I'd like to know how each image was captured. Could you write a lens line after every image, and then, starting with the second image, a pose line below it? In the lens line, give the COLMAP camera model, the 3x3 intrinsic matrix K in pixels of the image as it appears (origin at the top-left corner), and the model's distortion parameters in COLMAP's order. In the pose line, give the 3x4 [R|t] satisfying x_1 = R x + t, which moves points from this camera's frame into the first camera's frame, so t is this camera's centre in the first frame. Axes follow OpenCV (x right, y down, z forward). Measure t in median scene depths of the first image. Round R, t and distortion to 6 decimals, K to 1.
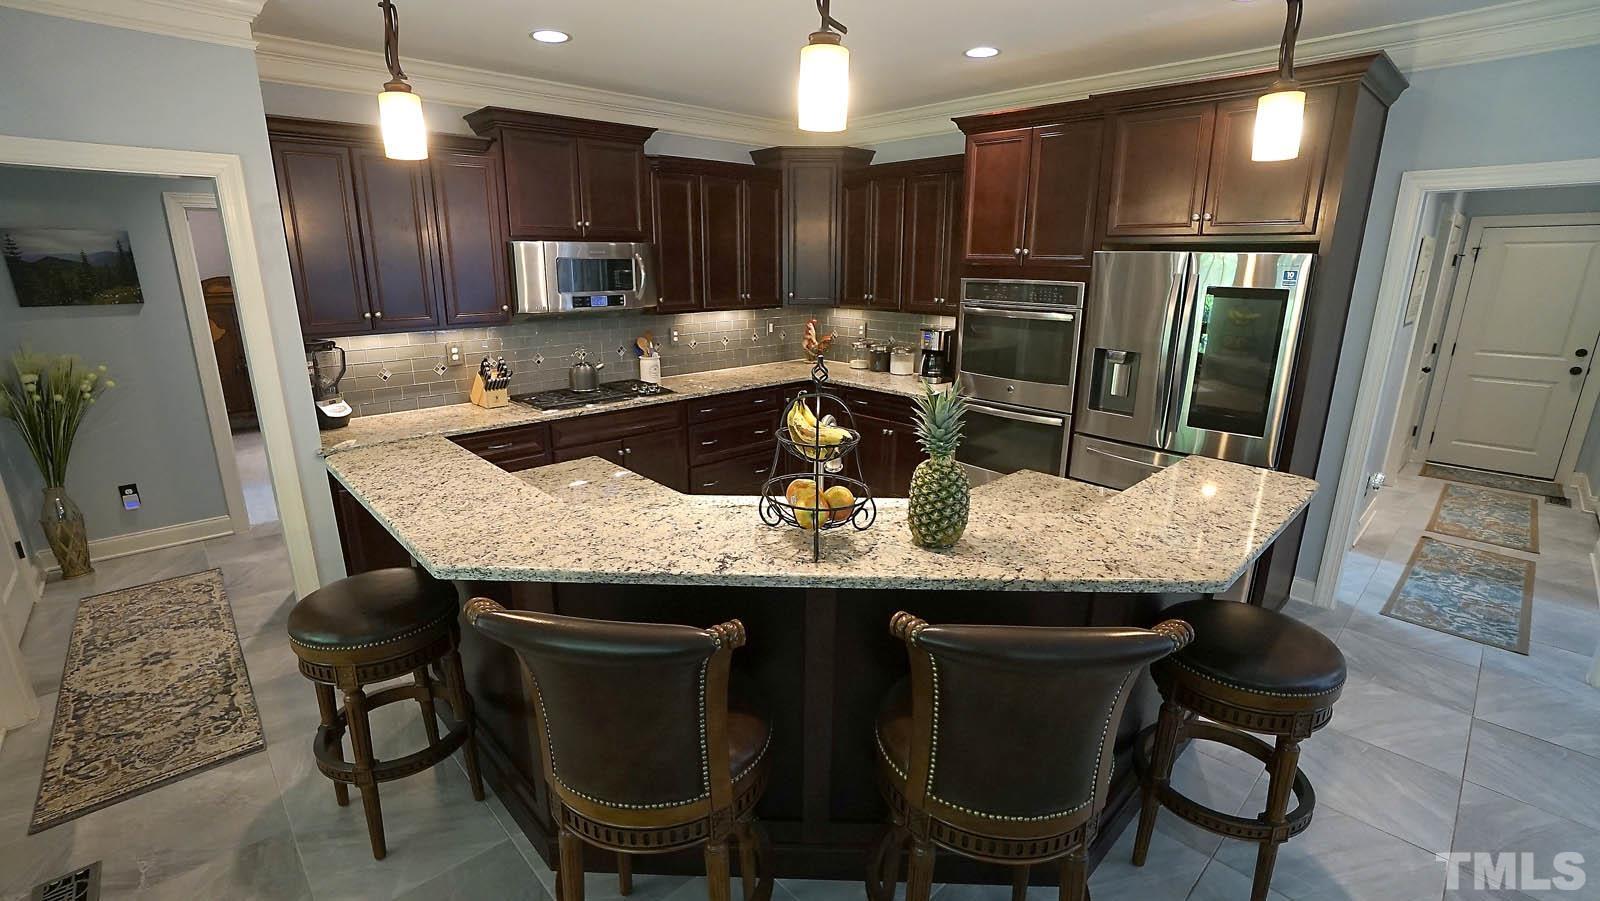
lens RADIAL K [[710.3, 0, 789.3], [0, 710.3, 451.3], [0, 0, 1]] dist [-0.060563, 0.023973]
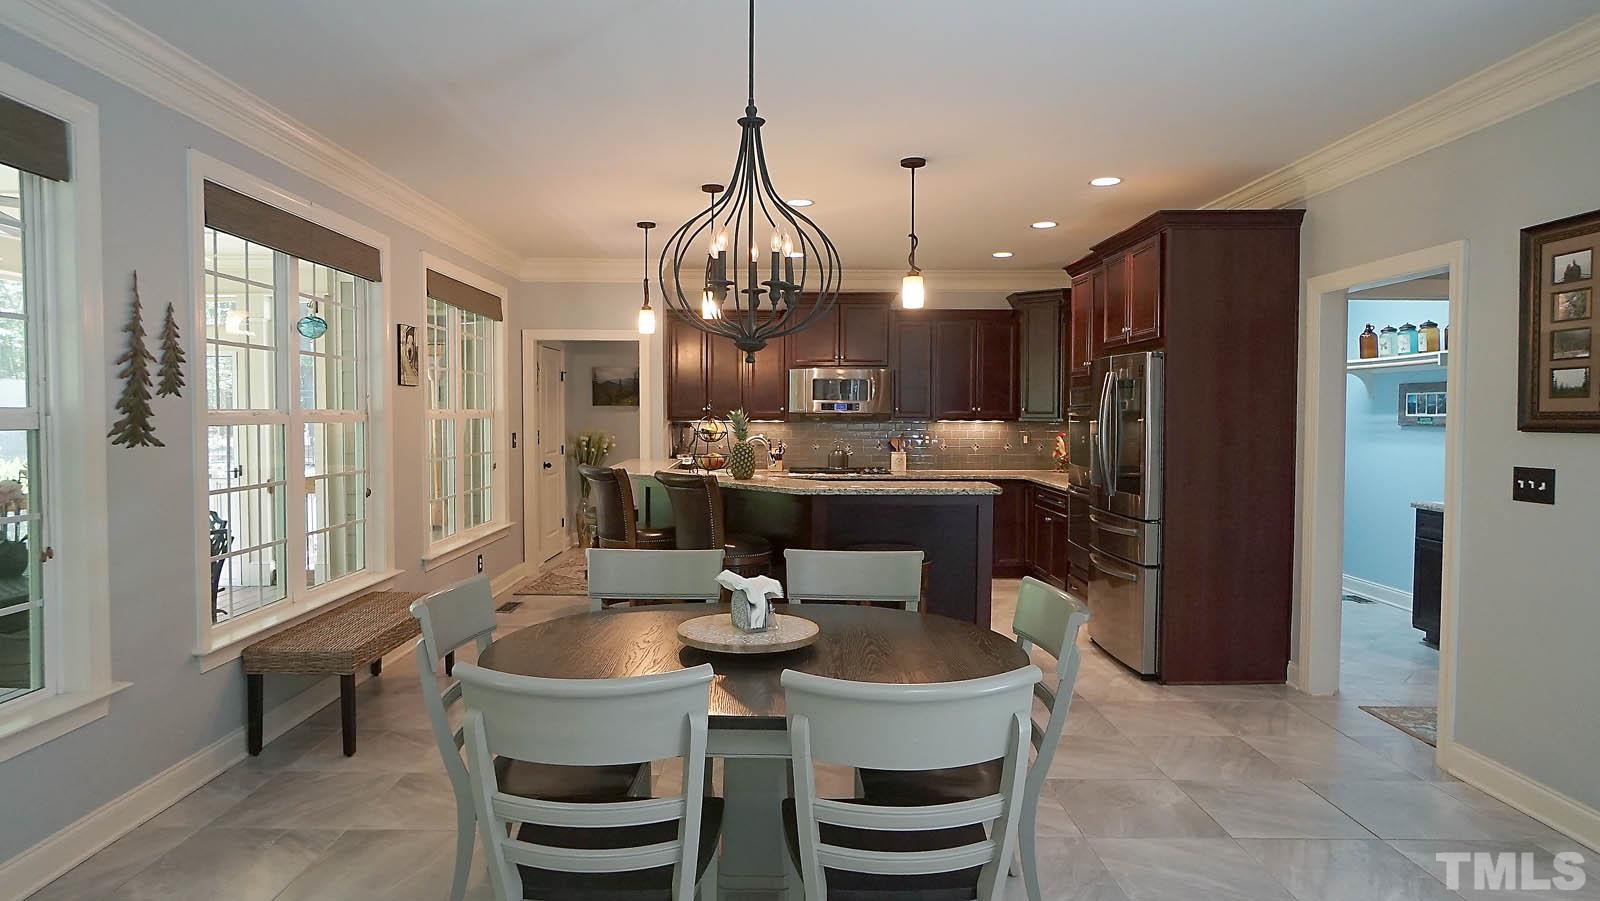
lens RADIAL K [[924.1, 0, 774.8], [0, 924.1, 452.1], [0, 0, 1]] dist [-0.017609, -0.000817]
pose [[0.723235, 0.029291, -0.689981, 1.008978], [-0.181330, 0.972100, -0.148802, 0.201981], [0.666371, 0.232733, 0.708368, -0.467116]]
